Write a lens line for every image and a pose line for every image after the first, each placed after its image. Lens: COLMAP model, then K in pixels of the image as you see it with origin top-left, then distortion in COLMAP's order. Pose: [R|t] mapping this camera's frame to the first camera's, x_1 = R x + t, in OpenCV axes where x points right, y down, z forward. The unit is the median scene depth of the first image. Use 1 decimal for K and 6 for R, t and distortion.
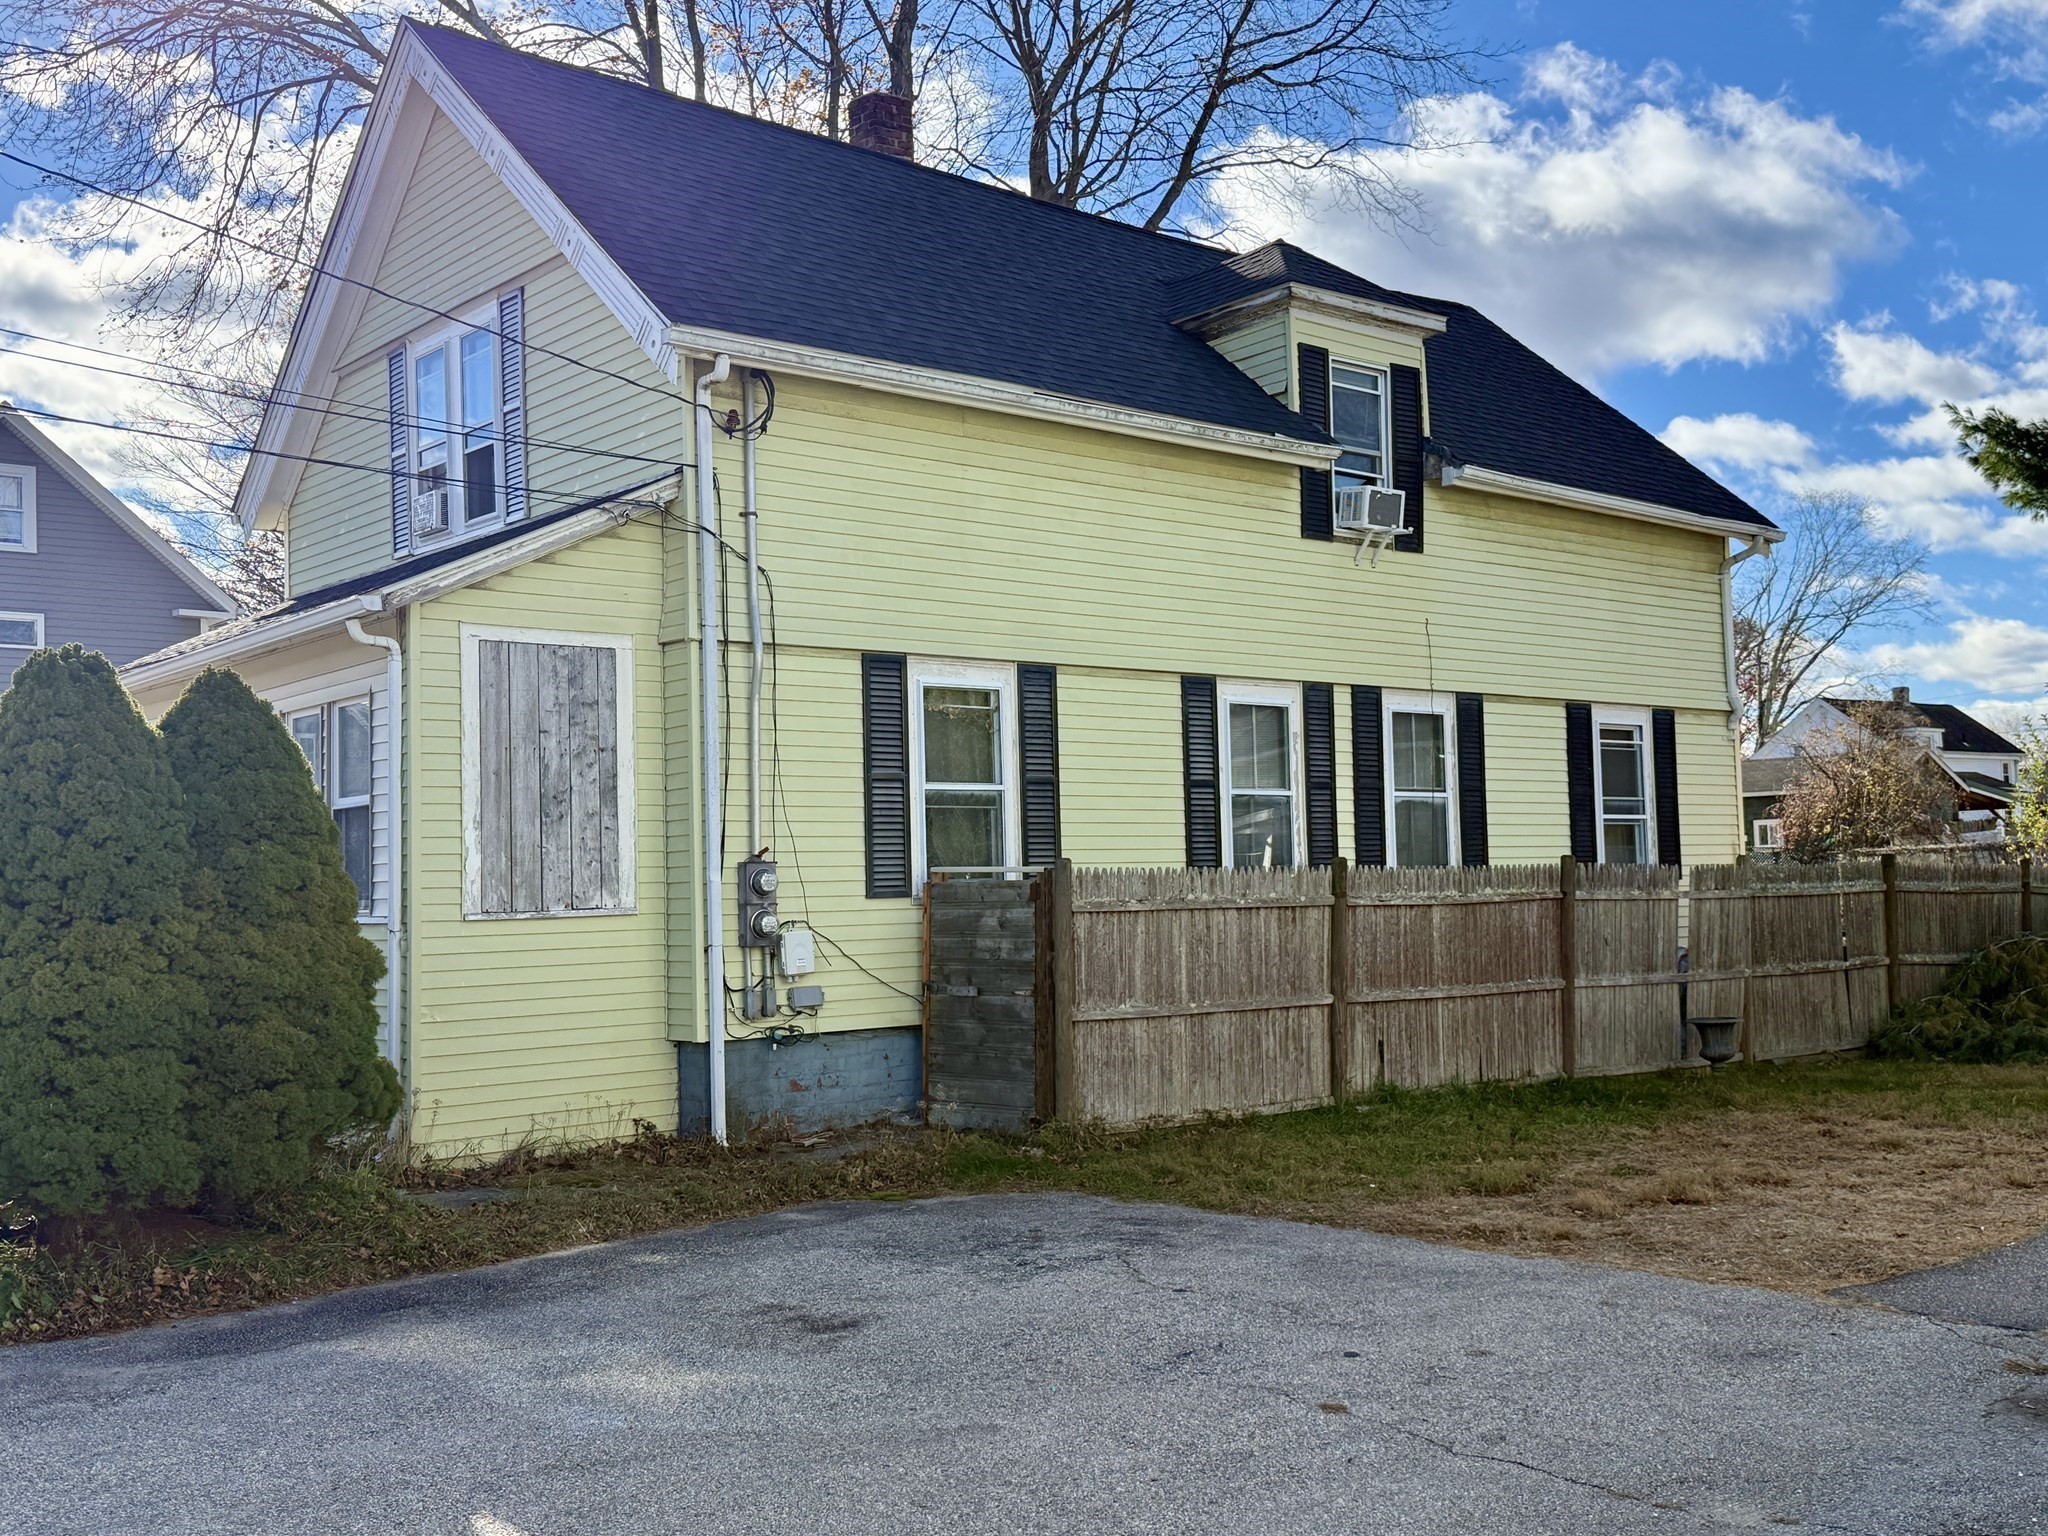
lens RADIAL K [[2053.9, 0, 1024.0], [0, 2053.9, 768.0], [0, 0, 1]] dist [0.188970, -0.392152]
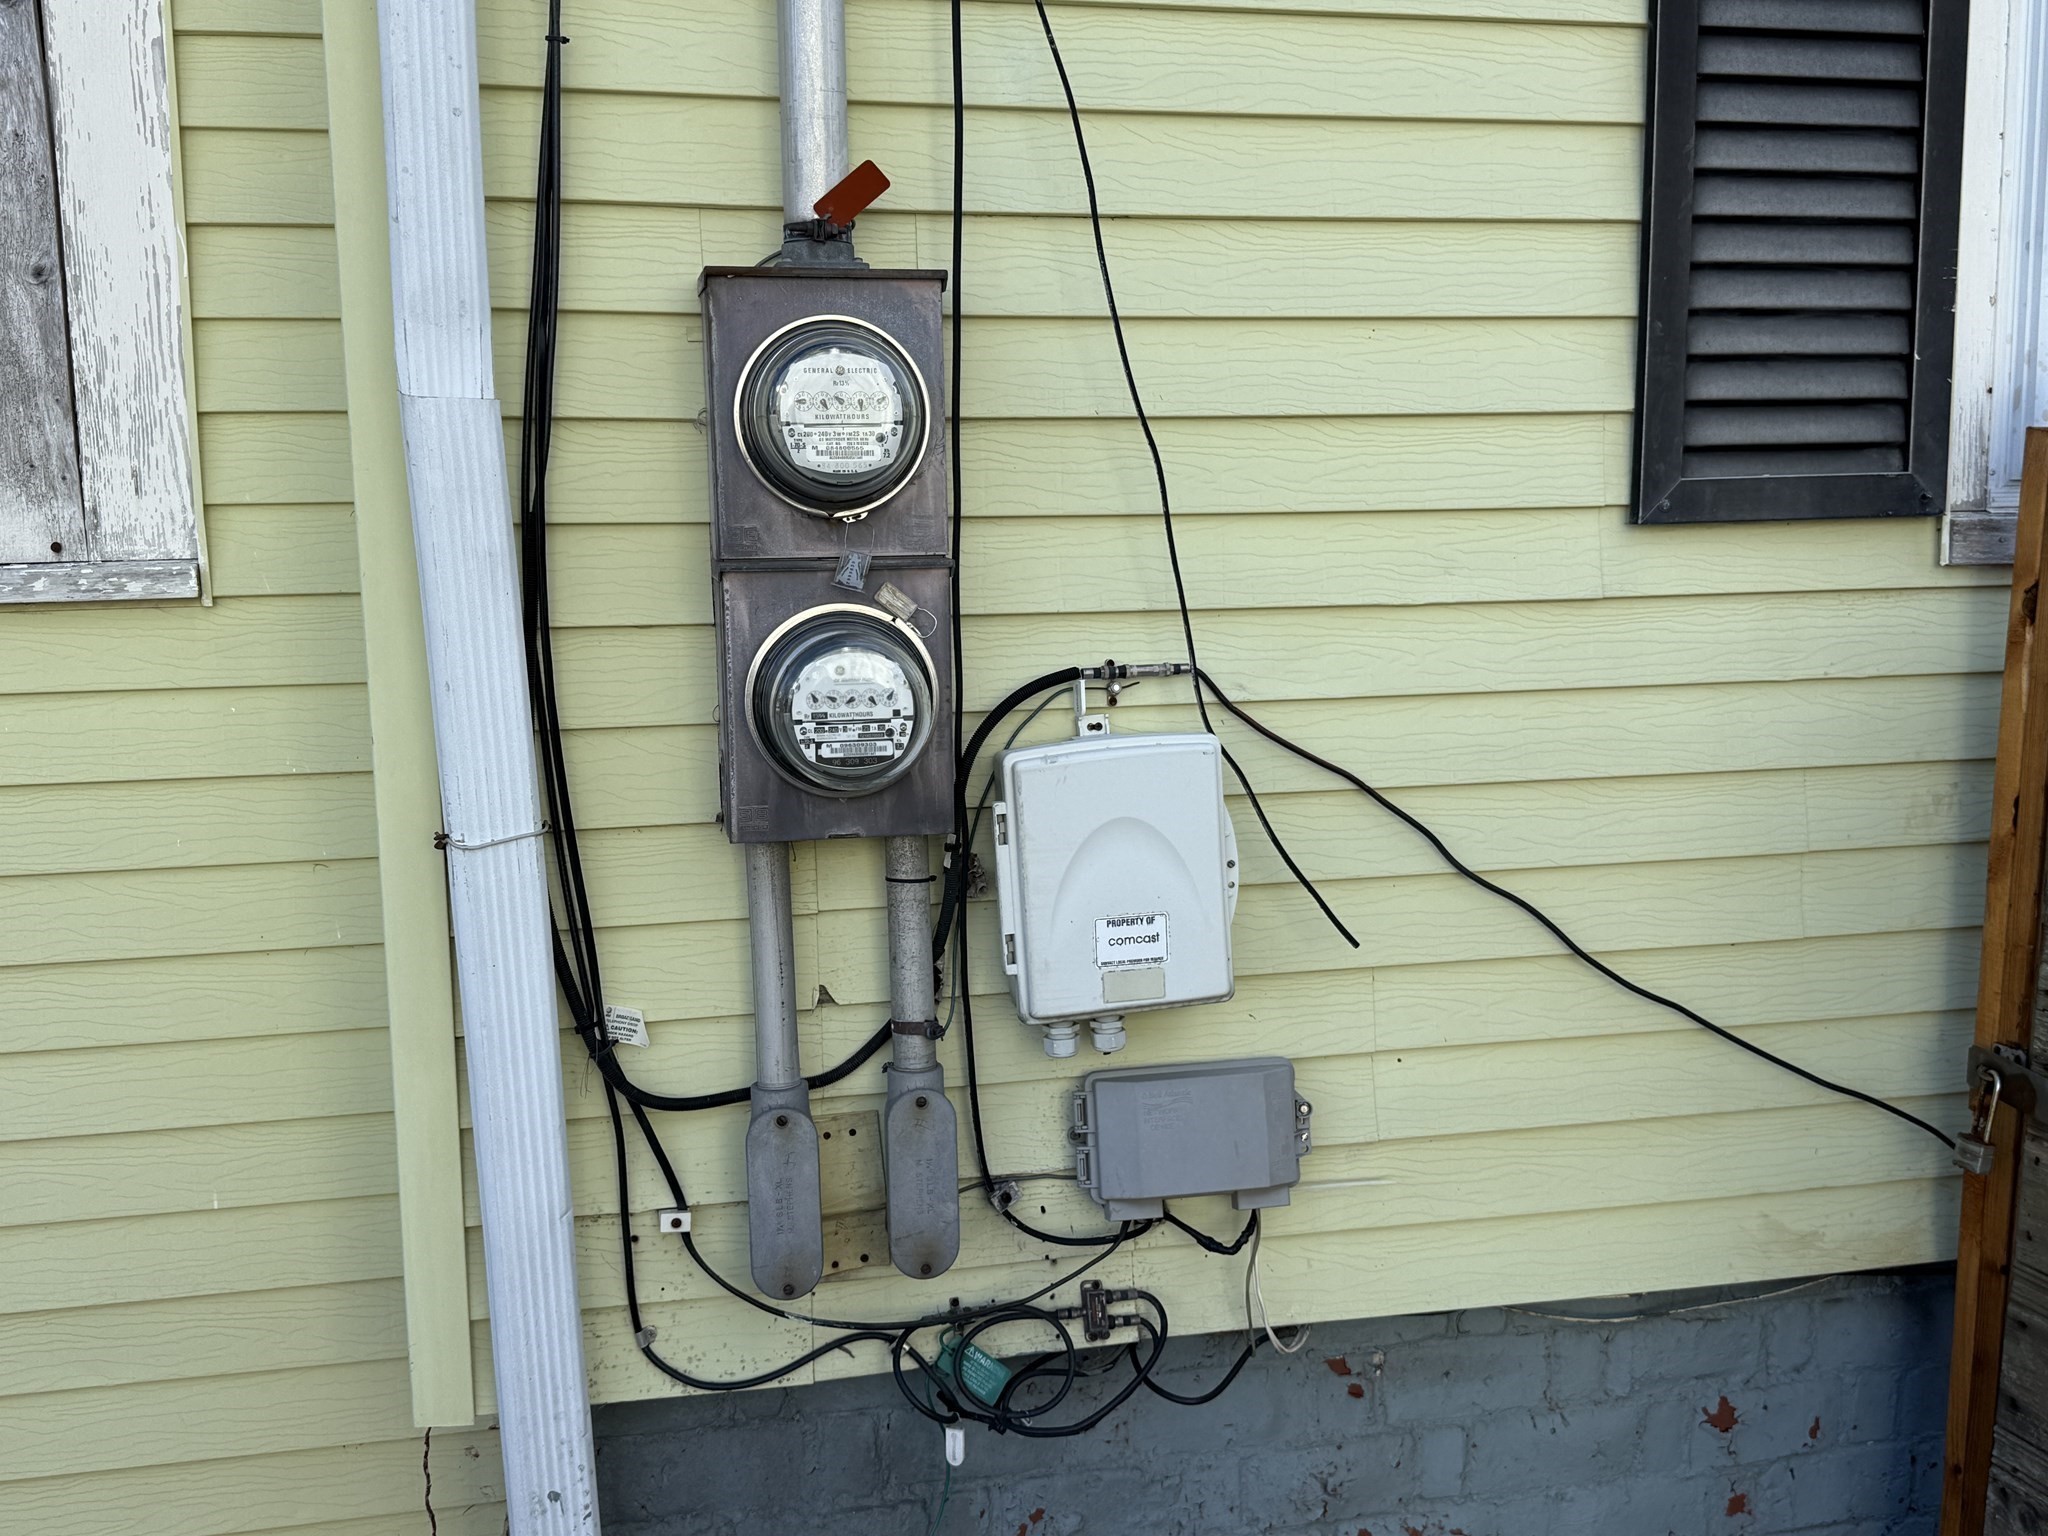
lens RADIAL K [[2053.9, 0, 1024.0], [0, 2053.9, 768.0], [0, 0, 1]] dist [0.188970, -0.392152]
pose [[0.897015, 0.073815, -0.435793, -0.048199], [0.018669, 0.978749, 0.204210, 0.049454], [0.441606, -0.191315, 0.876574, 0.861086]]
